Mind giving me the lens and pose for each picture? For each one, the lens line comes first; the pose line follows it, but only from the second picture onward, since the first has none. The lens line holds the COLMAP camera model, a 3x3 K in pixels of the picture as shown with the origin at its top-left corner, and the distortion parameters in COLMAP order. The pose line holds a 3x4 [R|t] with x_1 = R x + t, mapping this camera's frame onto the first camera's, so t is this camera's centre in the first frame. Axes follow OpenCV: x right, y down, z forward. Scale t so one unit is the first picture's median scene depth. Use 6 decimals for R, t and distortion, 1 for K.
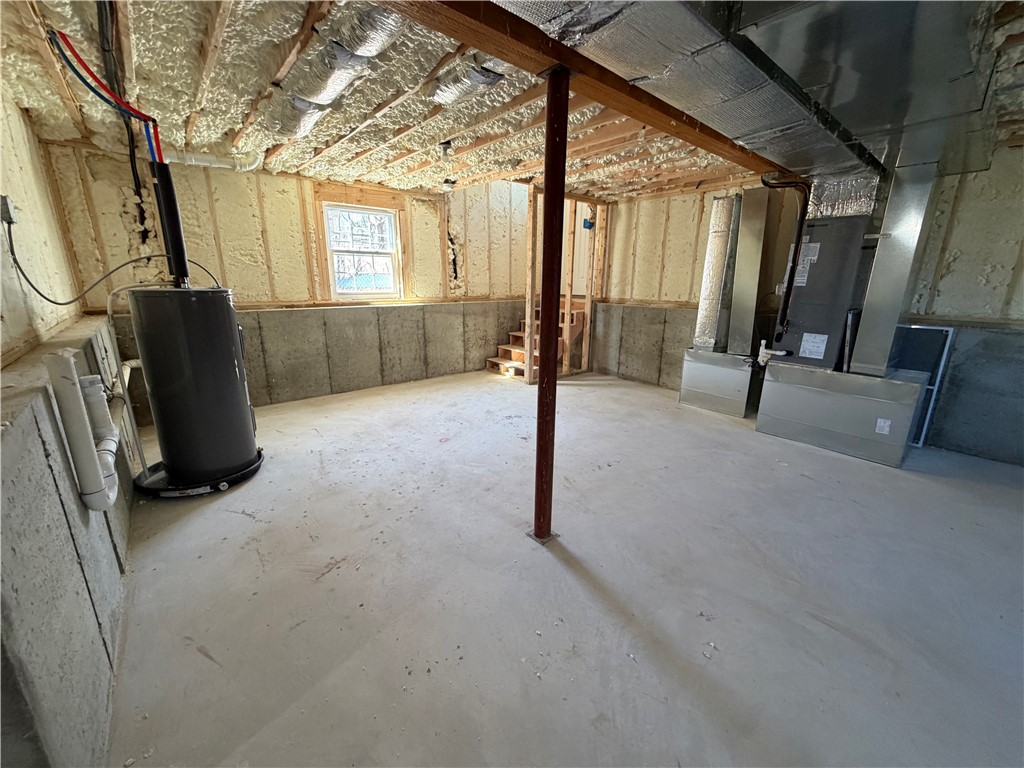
lens RADIAL K [[406.1, 0, 510.2], [0, 406.1, 385.2], [0, 0, 1]] dist [0.000883, 0.000487]
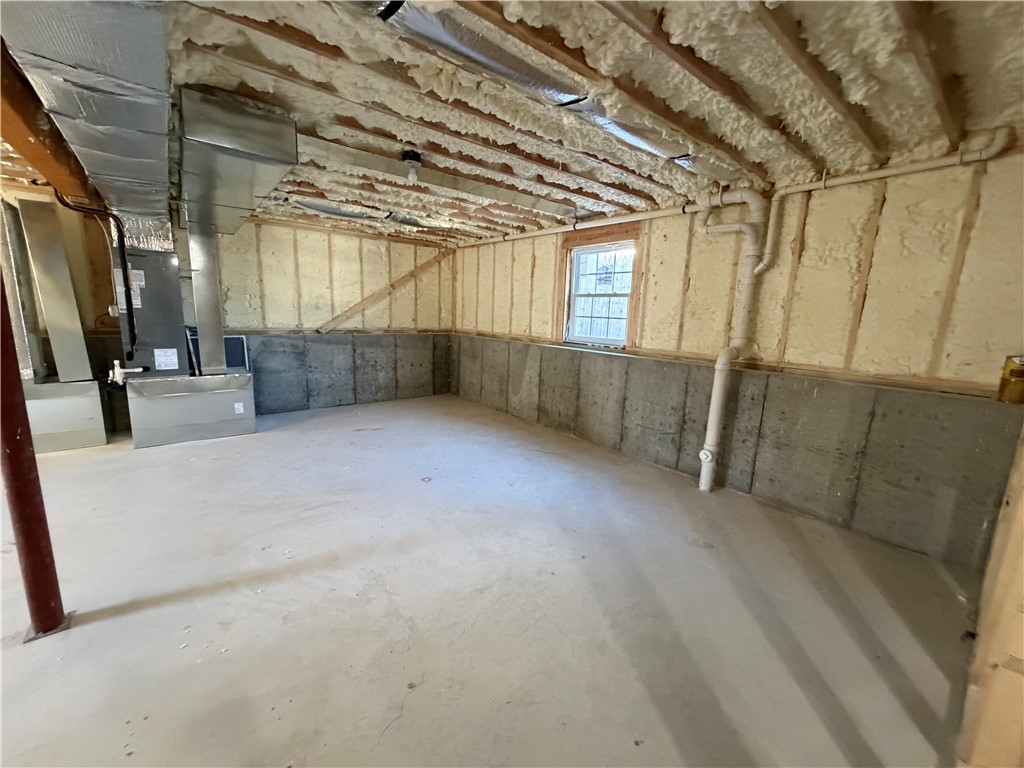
lens RADIAL K [[406.1, 0, 511.2], [0, 406.1, 383.9], [0, 0, 1]] dist [0.000883, 0.000487]
pose [[0.023483, -0.187152, 0.982050, -0.391970], [0.220747, 0.959045, 0.177489, -0.018241], [-0.975048, 0.212617, 0.063835, -0.016318]]
